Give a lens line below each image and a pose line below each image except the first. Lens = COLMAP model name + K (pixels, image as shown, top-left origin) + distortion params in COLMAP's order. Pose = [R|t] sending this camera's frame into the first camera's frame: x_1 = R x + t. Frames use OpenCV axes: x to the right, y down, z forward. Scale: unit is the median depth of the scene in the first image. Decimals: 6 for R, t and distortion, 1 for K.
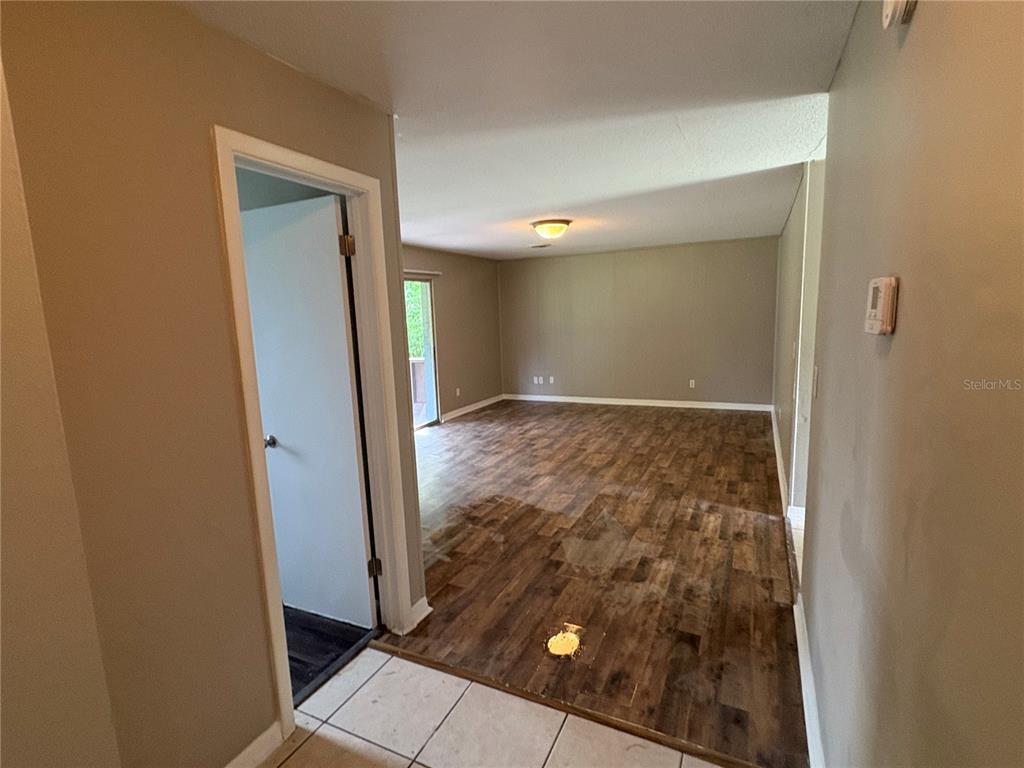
lens RADIAL K [[498.4, 0, 509.2], [0, 498.4, 383.1], [0, 0, 1]] dist [-0.001944, 0.001647]
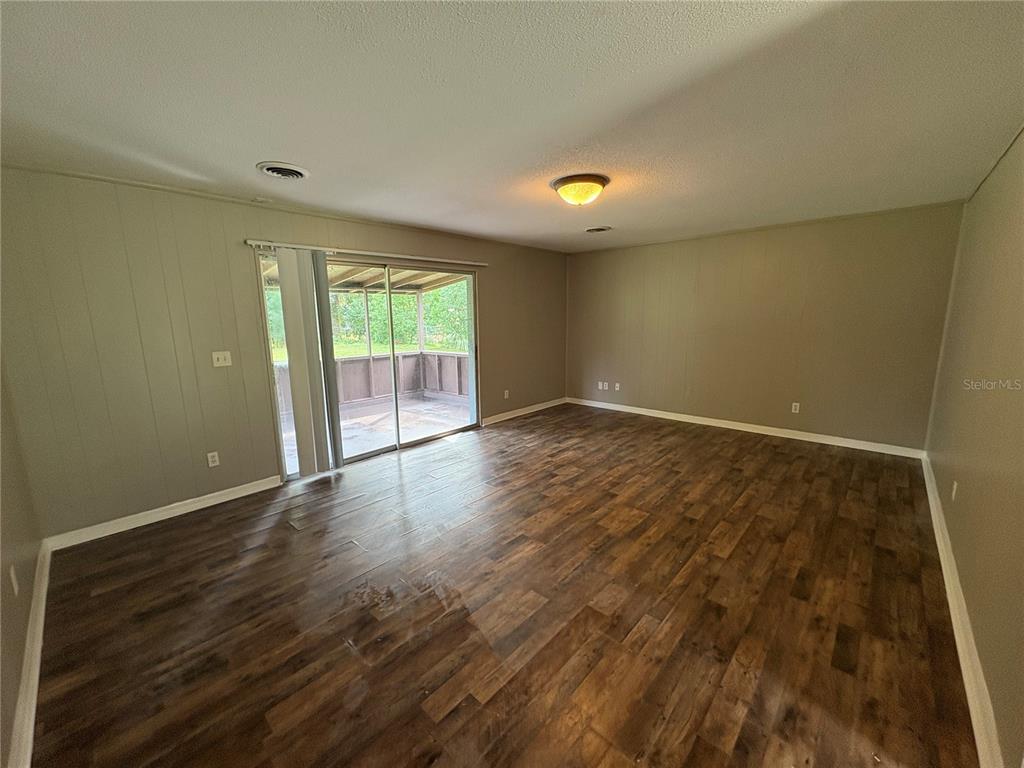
lens RADIAL K [[405.8, 0, 510.2], [0, 405.8, 383.0], [0, 0, 1]] dist [-0.001040, 0.001611]
pose [[0.958397, 0.069751, -0.276786, 0.158663], [-0.060358, 0.997279, 0.042324, -0.050288], [0.278985, -0.023857, 0.959999, 0.380082]]
